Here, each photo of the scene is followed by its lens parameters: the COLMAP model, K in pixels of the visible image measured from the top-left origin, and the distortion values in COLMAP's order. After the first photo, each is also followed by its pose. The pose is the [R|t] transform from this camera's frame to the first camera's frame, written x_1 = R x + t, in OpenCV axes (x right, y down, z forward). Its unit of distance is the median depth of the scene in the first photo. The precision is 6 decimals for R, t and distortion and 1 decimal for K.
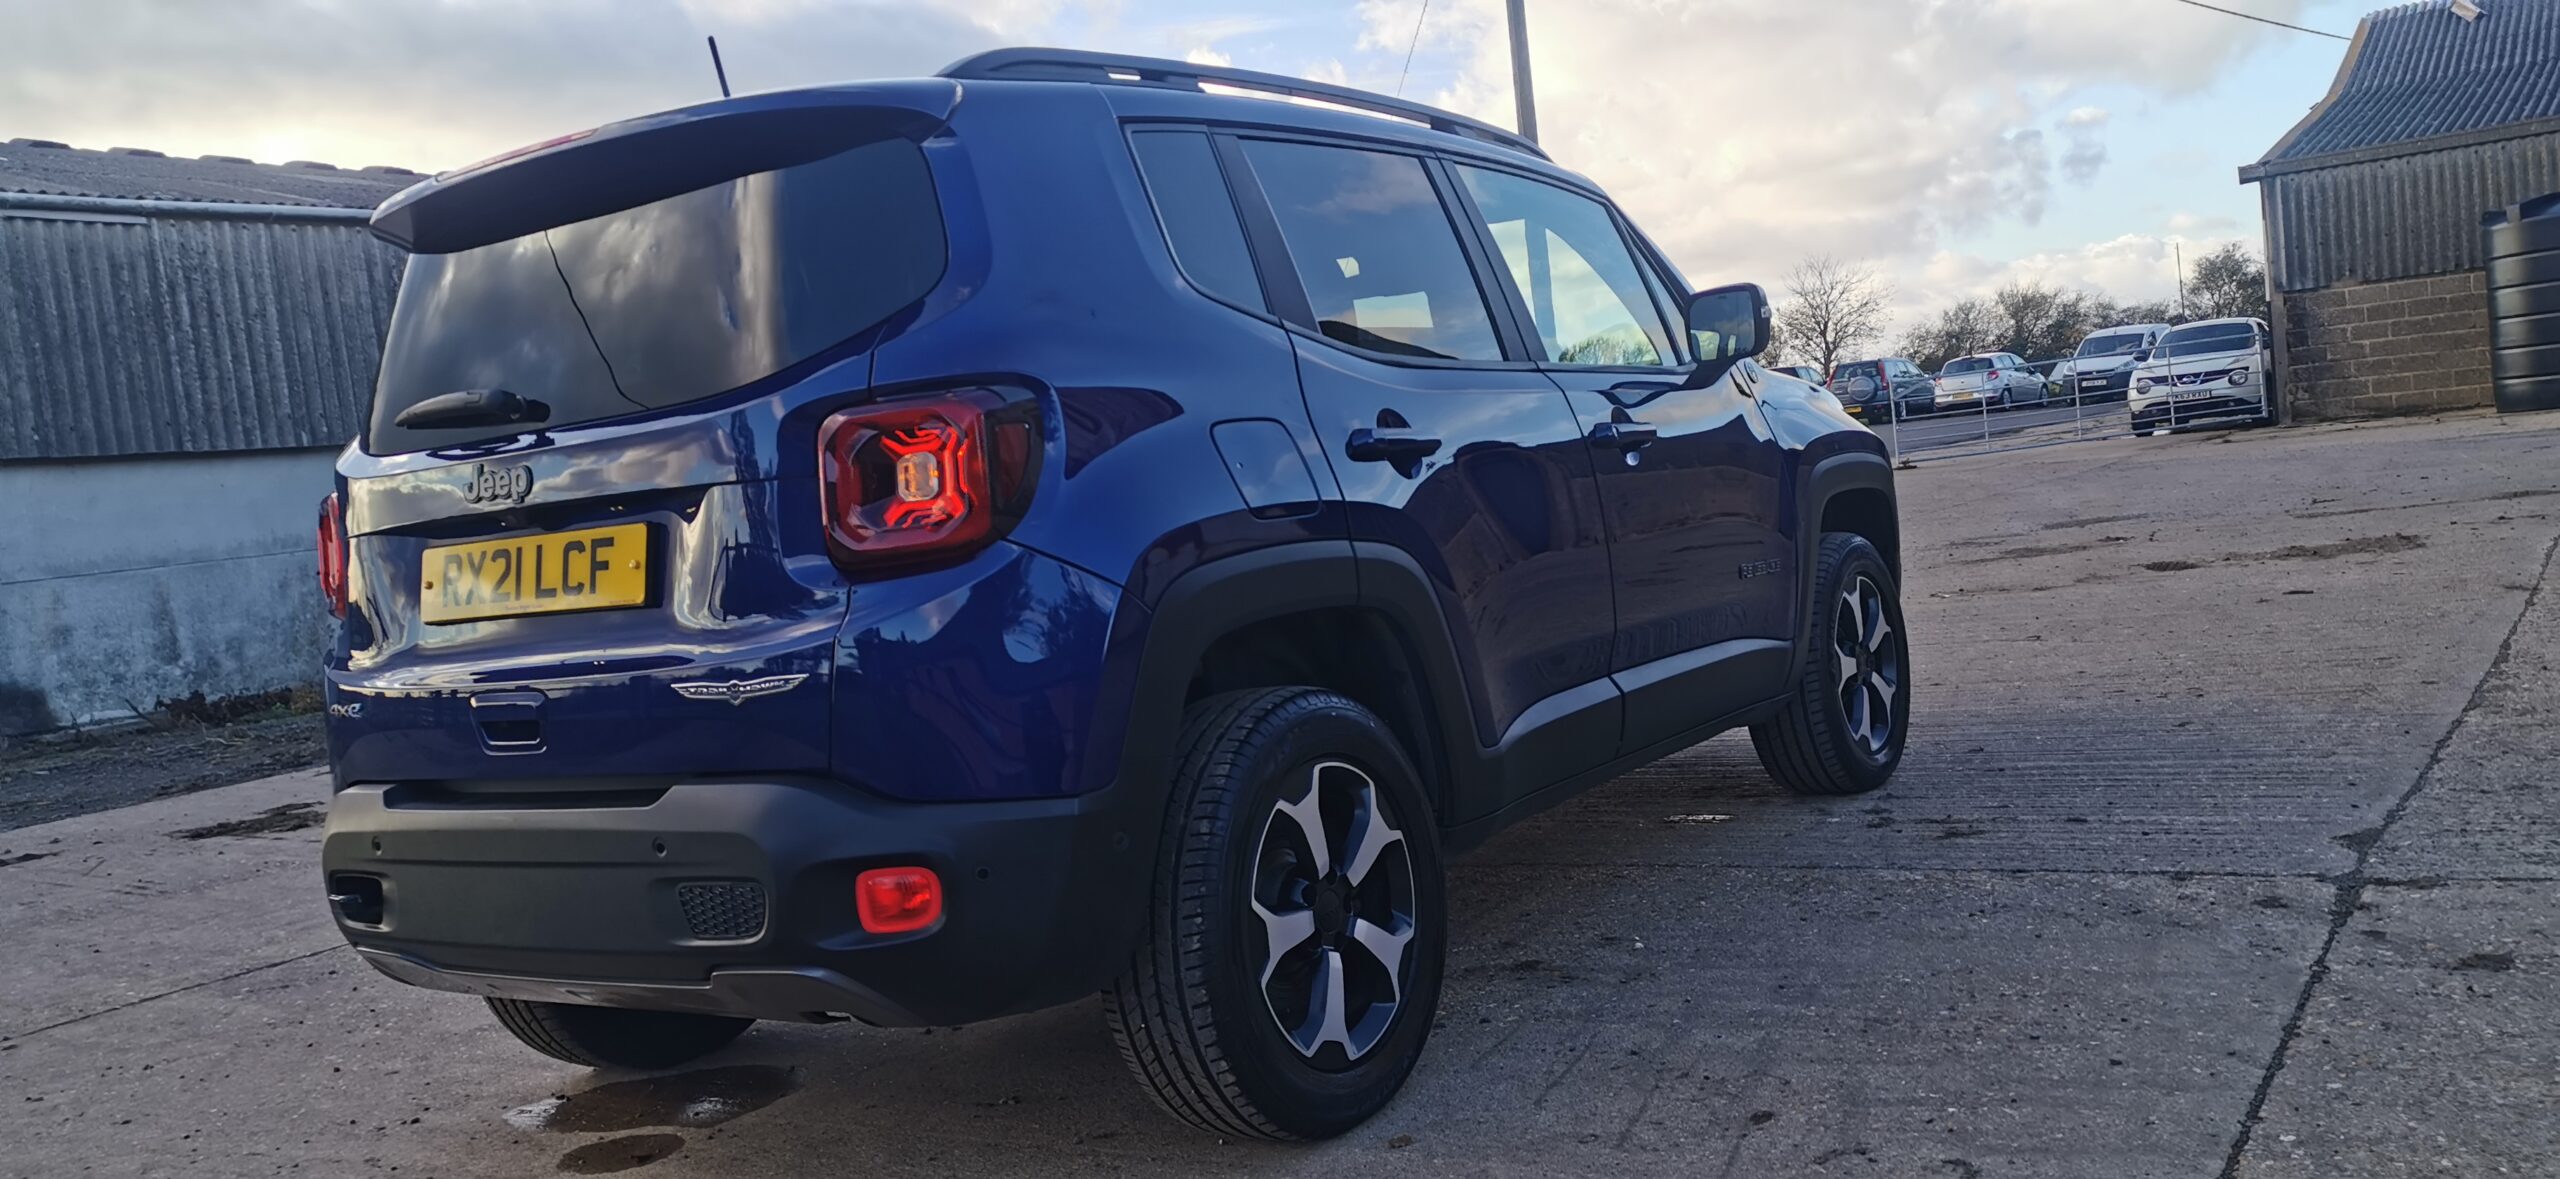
lens RADIAL K [[1926.6, 0, 1284.8], [0, 1926.6, 609.3], [0, 0, 1]] dist [0.076048, -0.075732]
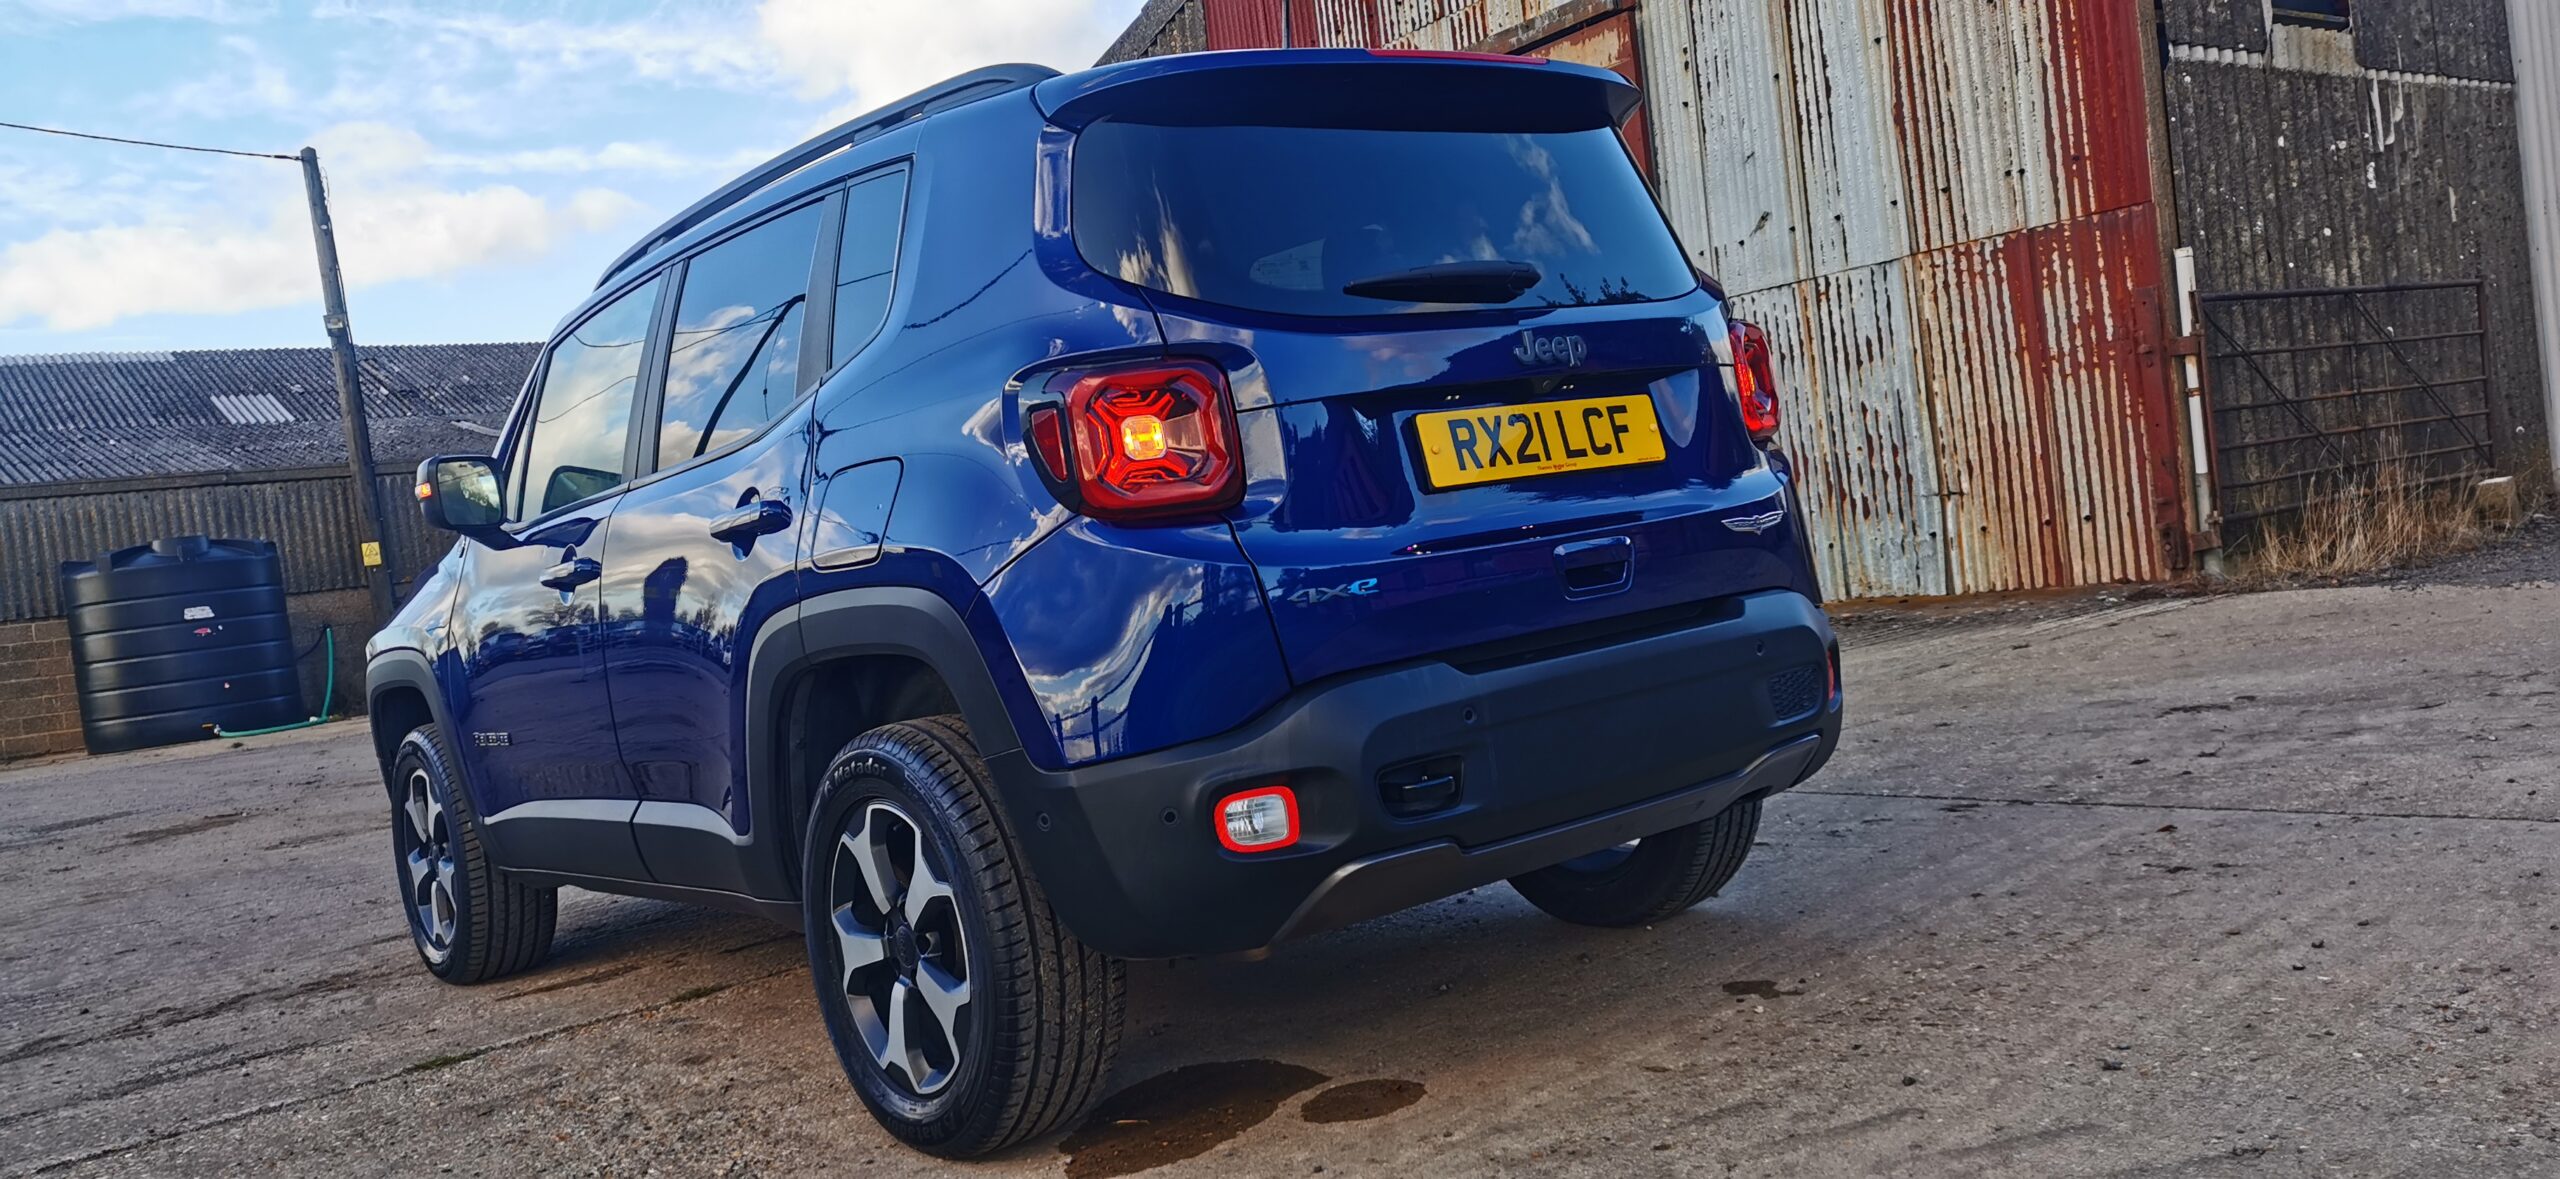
lens RADIAL K [[1950.7, 0, 1280.3], [0, 1950.7, 597.4], [0, 0, 1]] dist [0.077988, -0.085470]
pose [[0.308396, 0.043277, 0.950273, -0.251408], [0.160035, 0.982366, -0.096675, 0.026238], [-0.937700, 0.181891, 0.296032, 0.135987]]
